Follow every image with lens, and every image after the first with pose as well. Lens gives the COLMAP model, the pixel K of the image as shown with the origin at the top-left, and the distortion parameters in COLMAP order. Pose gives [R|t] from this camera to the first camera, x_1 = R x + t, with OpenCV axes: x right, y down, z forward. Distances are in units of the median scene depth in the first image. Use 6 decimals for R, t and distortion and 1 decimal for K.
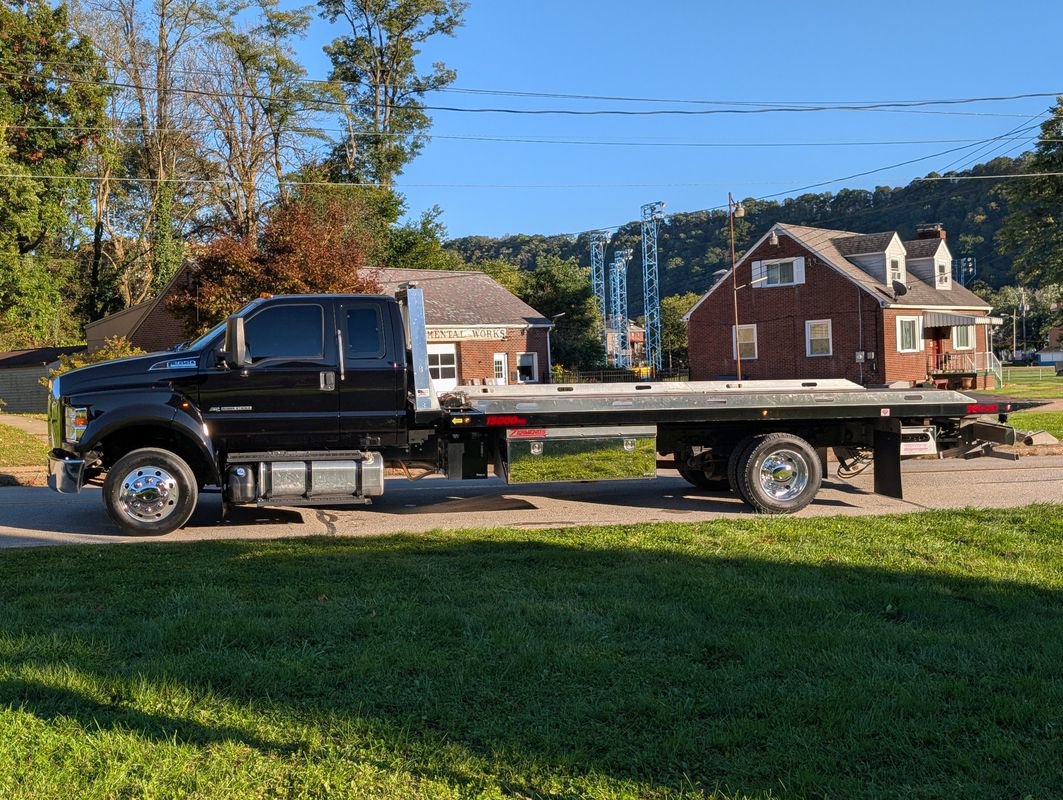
lens RADIAL K [[1271.5, 0, 527.2], [0, 1271.5, 413.8], [0, 0, 1]] dist [0.027365, -0.006958]
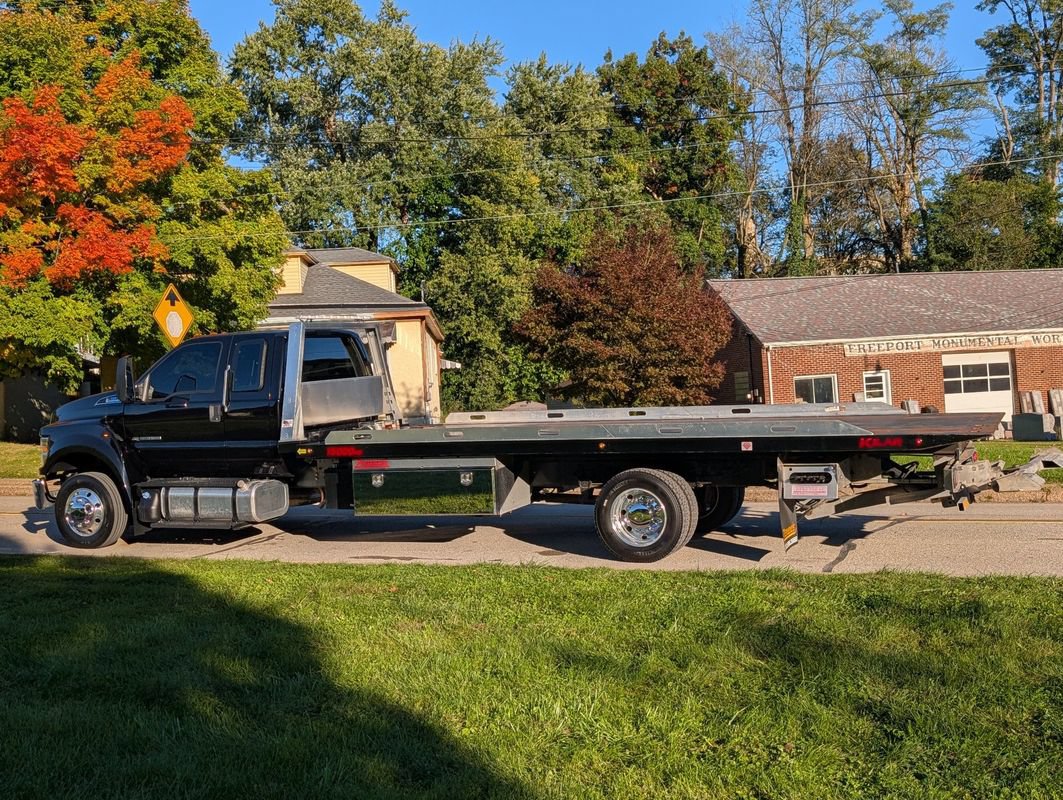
lens RADIAL K [[1261.8, 0, 575.8], [0, 1261.8, 399.4], [0, 0, 1]] dist [0.078101, -0.262500]
pose [[0.819135, -0.010522, -0.573504, 0.573370], [0.000459, 0.999843, -0.017689, -0.014669], [0.573600, 0.014226, 0.819012, 0.242531]]
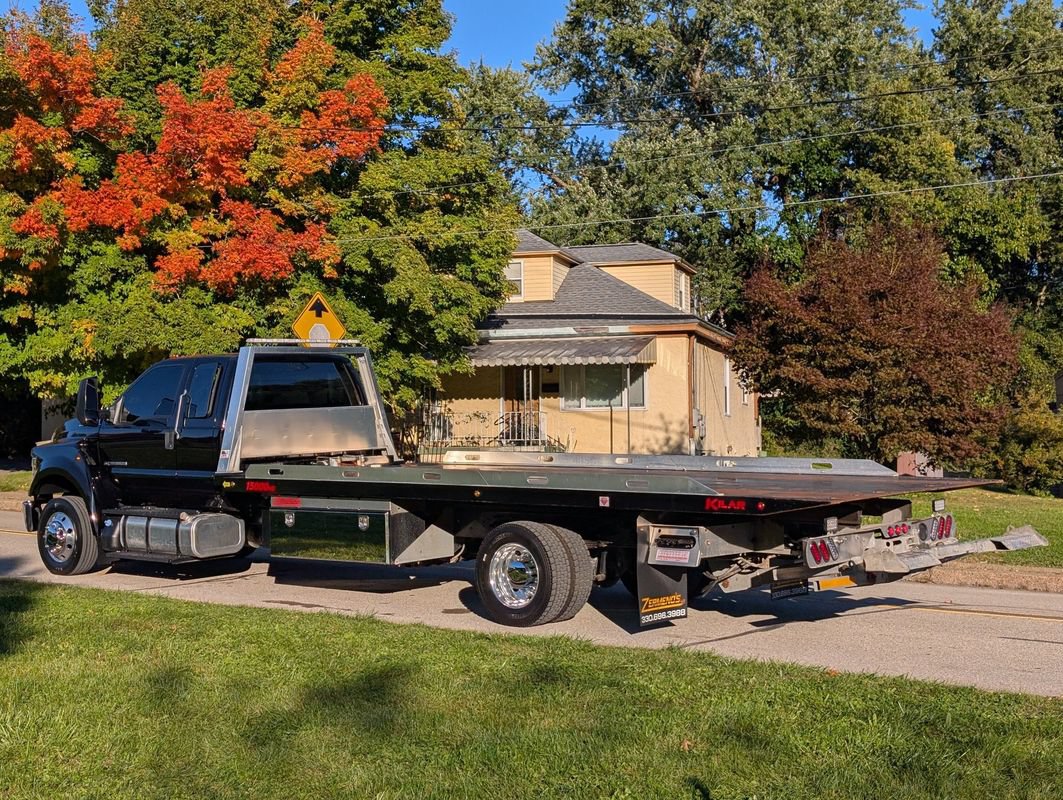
lens RADIAL K [[1688.1, 0, 531.5], [0, 1688.1, 400.0], [0, 0, 1]] dist [0.139840, -0.789048]
pose [[0.588989, 0.002835, -0.808136, 0.900068], [-0.045591, 0.998518, -0.029725, -0.024638], [0.806854, 0.054351, 0.588245, 0.353314]]
